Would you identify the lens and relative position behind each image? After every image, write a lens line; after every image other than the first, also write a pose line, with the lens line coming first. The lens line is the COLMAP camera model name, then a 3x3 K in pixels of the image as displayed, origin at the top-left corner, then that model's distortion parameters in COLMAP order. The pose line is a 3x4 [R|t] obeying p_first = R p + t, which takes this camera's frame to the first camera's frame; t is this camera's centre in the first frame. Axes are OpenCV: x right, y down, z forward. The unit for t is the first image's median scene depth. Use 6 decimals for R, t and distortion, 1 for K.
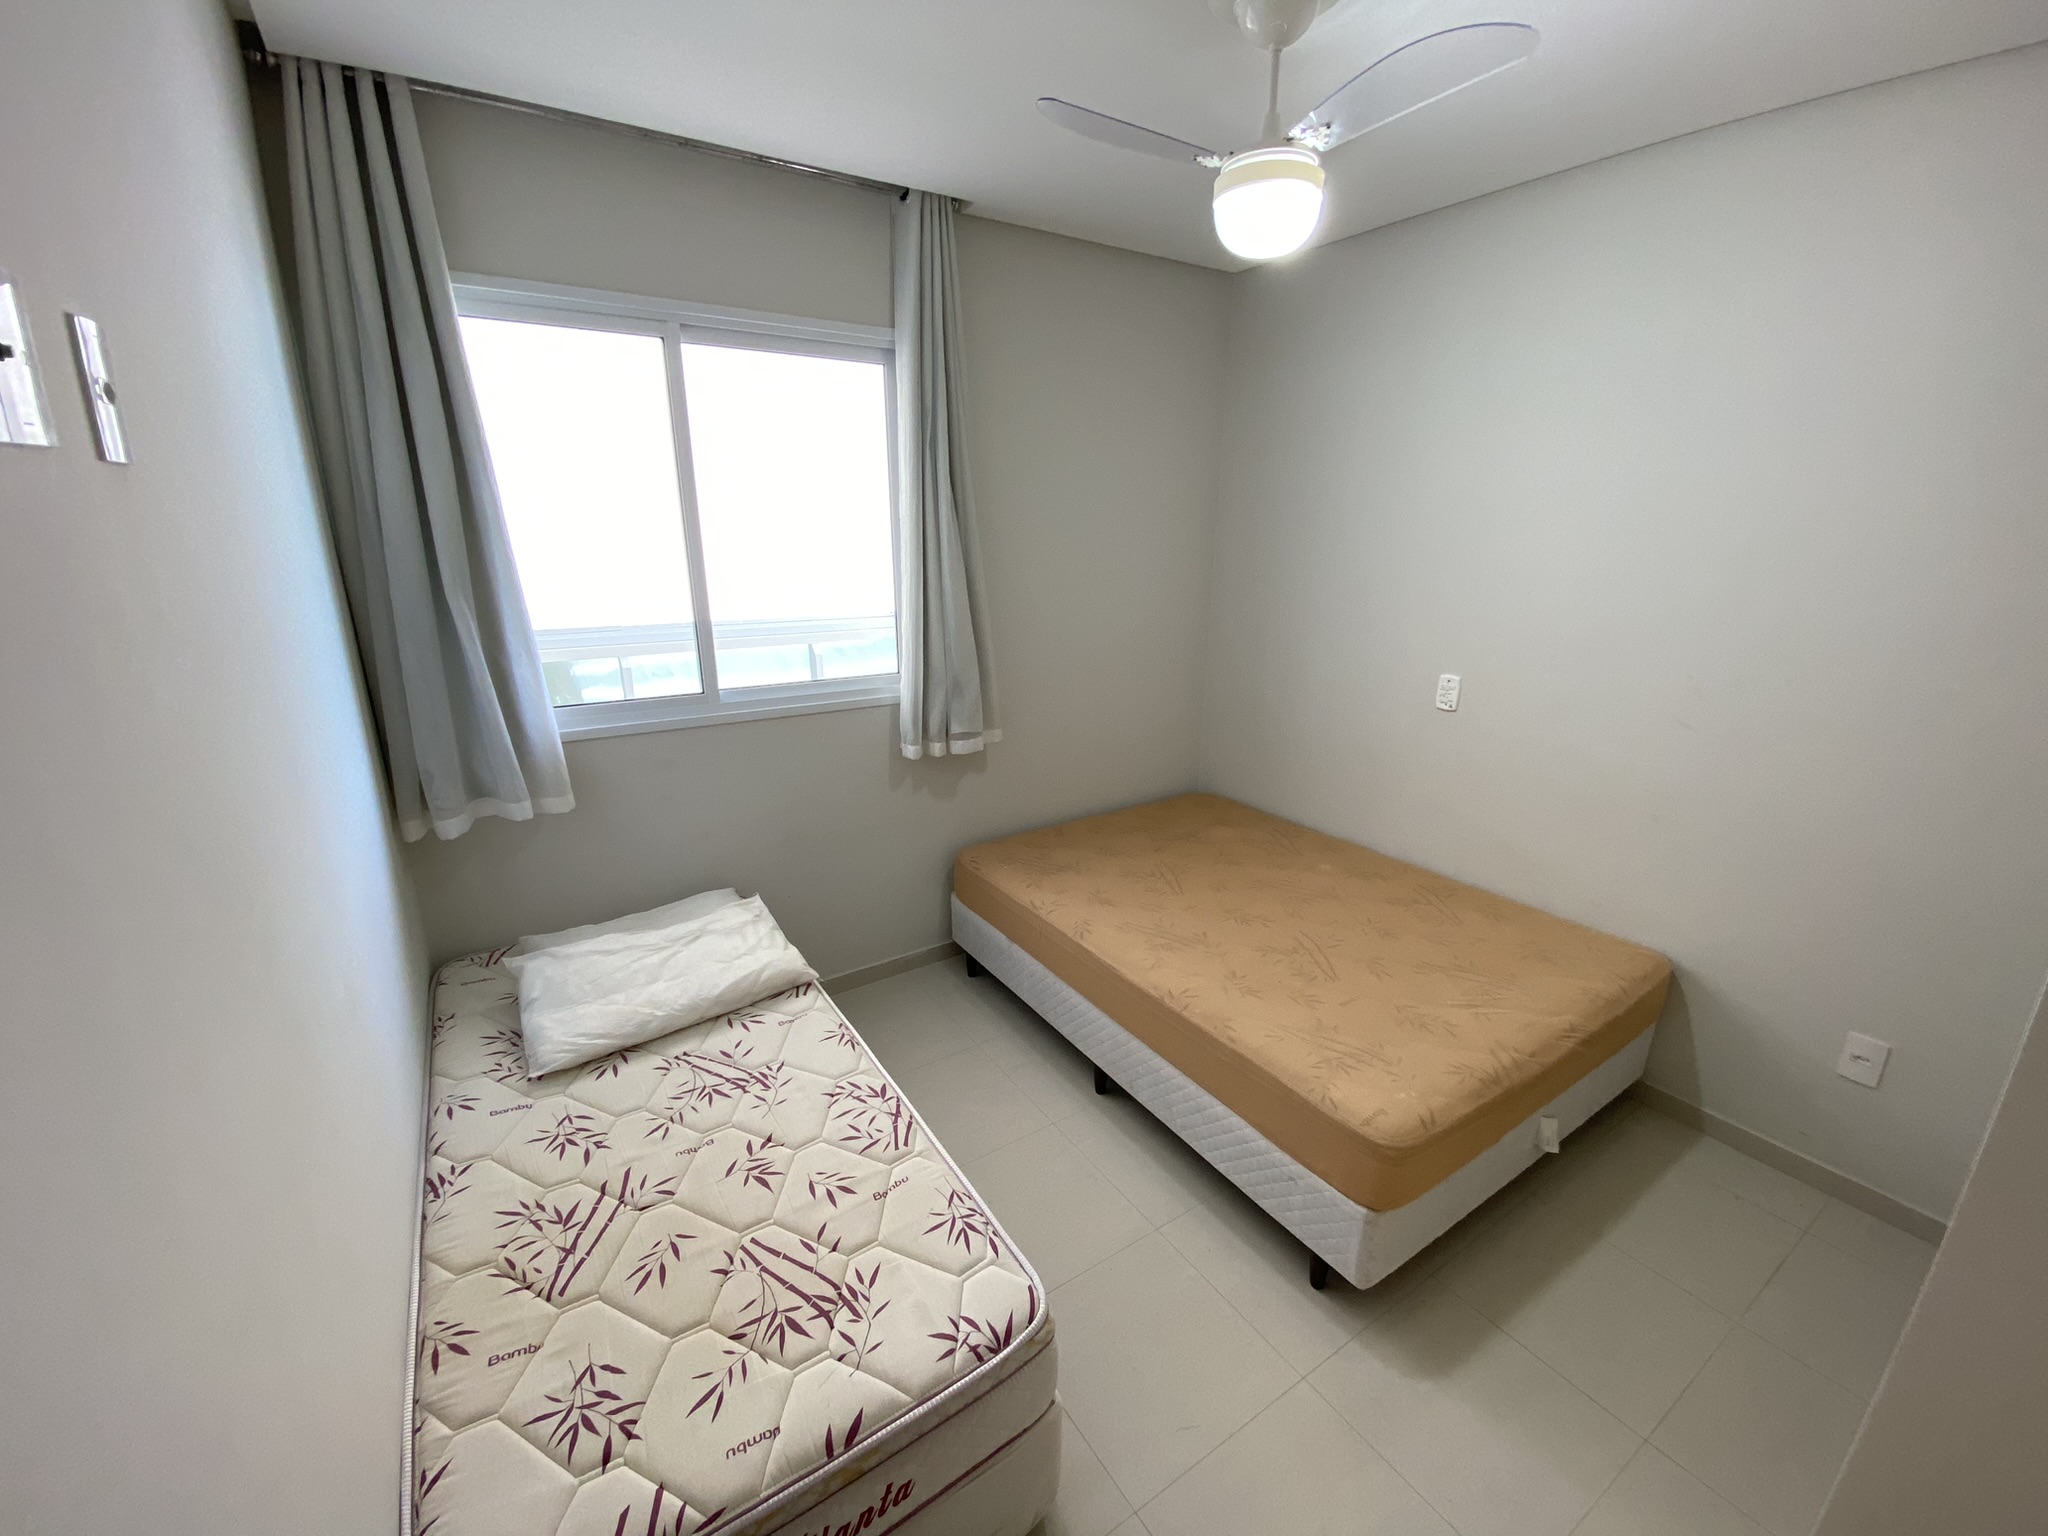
lens RADIAL K [[819.2, 0, 1021.8], [0, 819.2, 773.9], [0, 0, 1]] dist [0.001212, -0.017299]
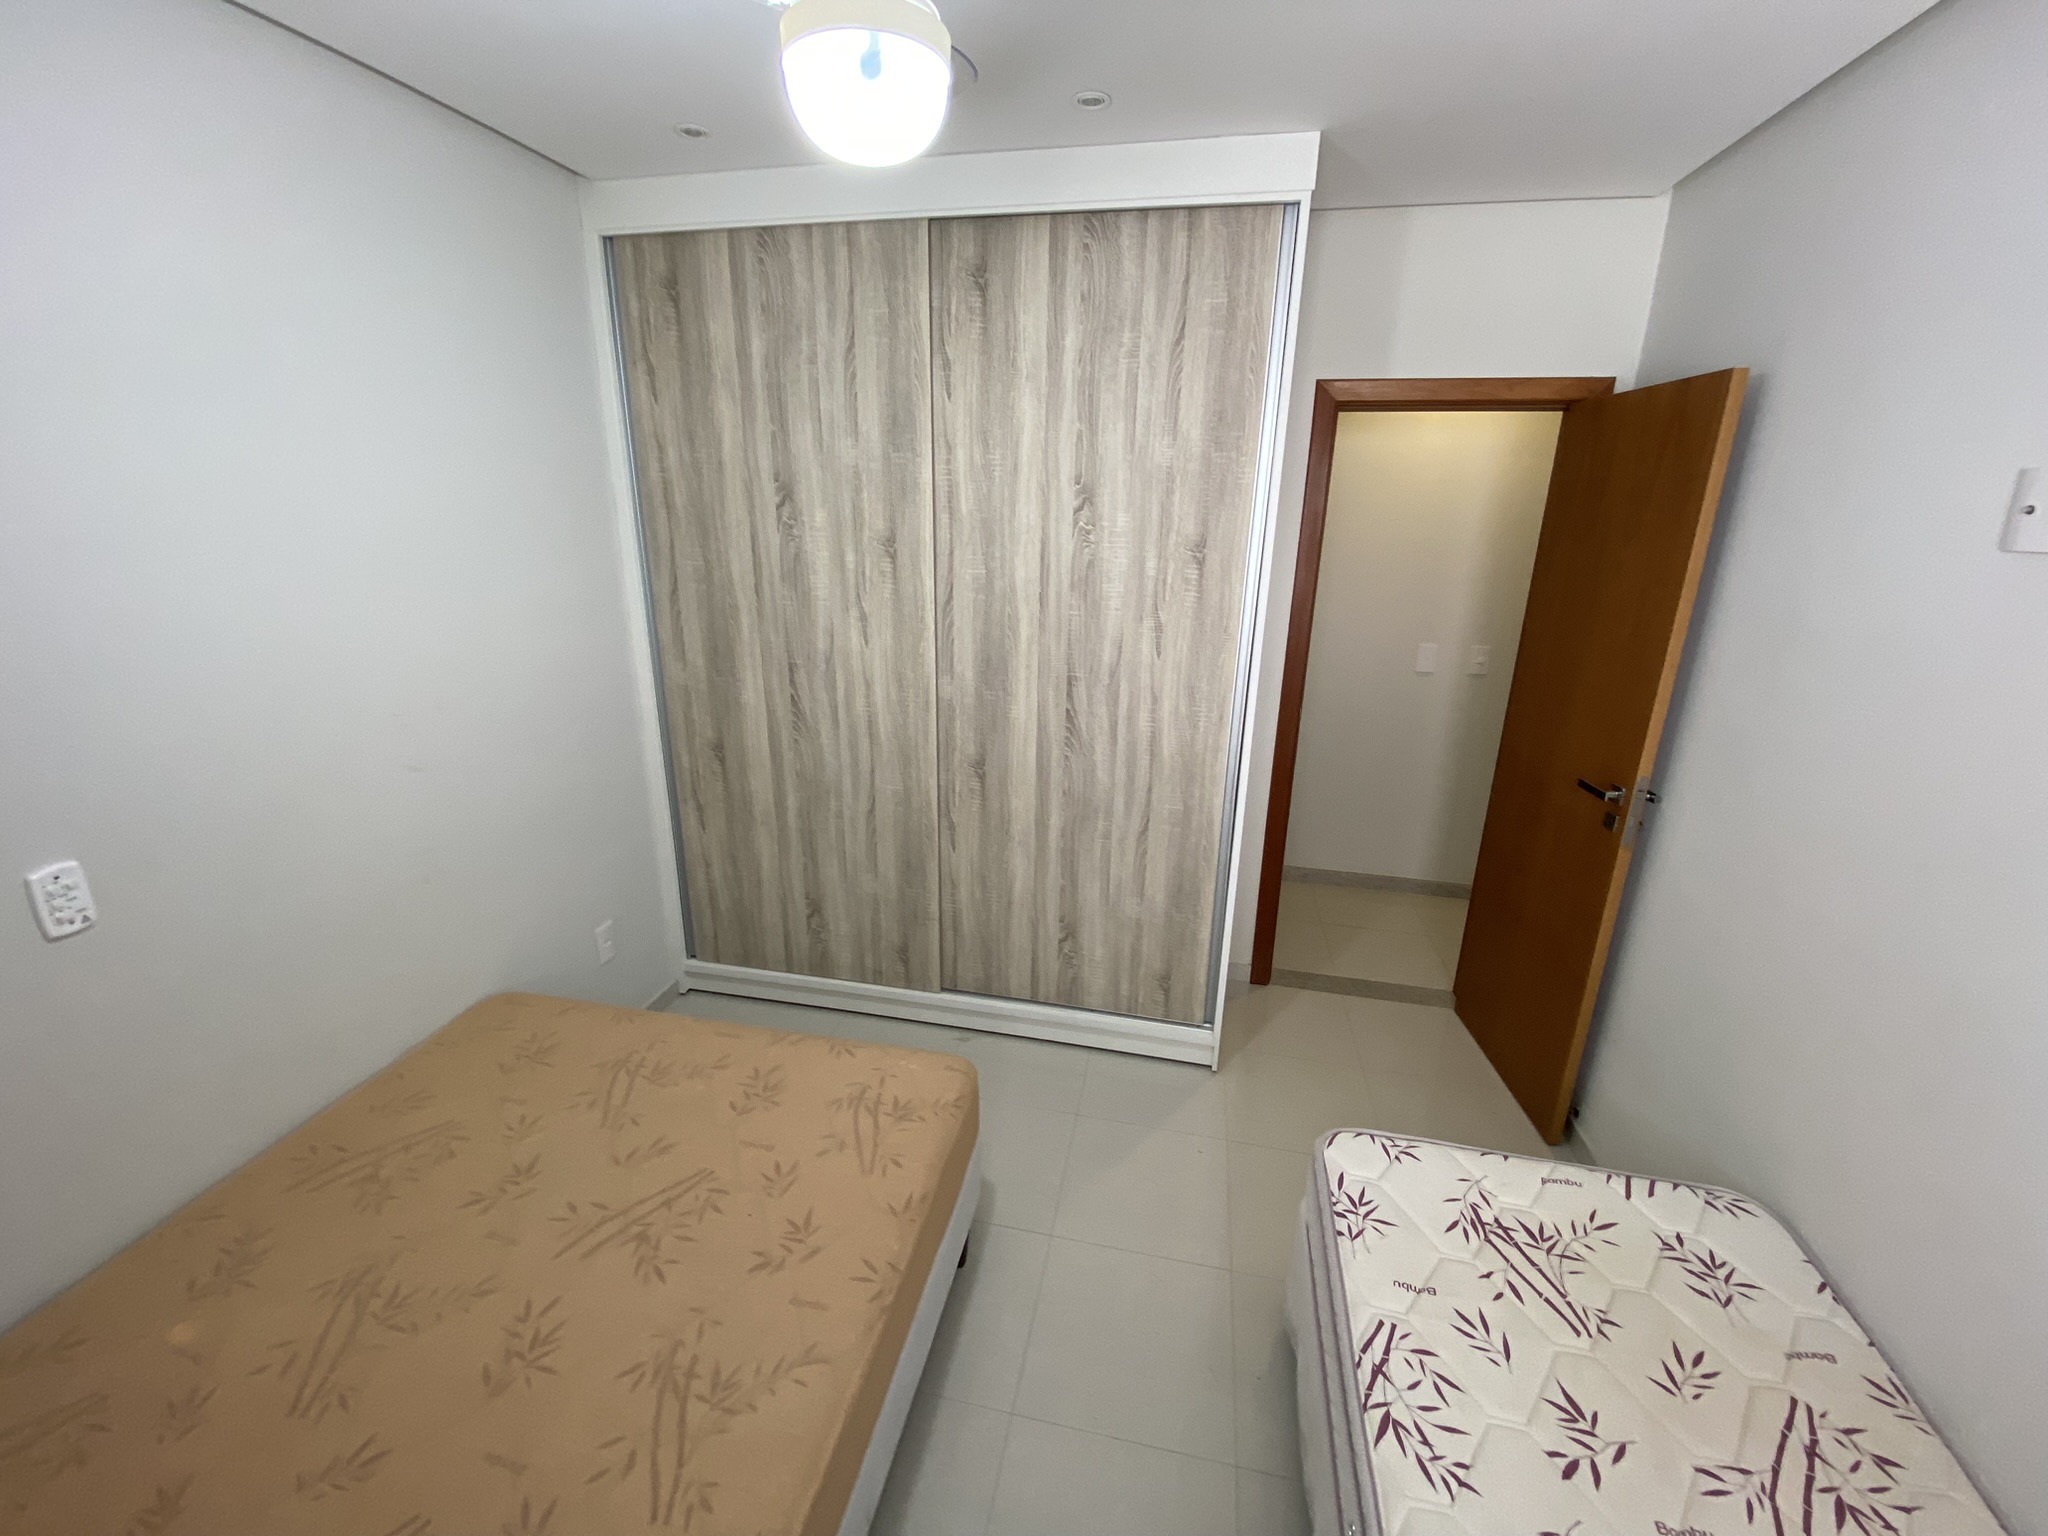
lens RADIAL K [[827.8, 0, 1022.5], [0, 827.8, 764.1], [0, 0, 1]] dist [0.014501, -0.018299]
pose [[-0.708504, -0.221018, 0.670204, -0.294715], [0.187685, 0.856476, 0.480856, -0.461011], [-0.680292, 0.466475, -0.565335, 1.335353]]
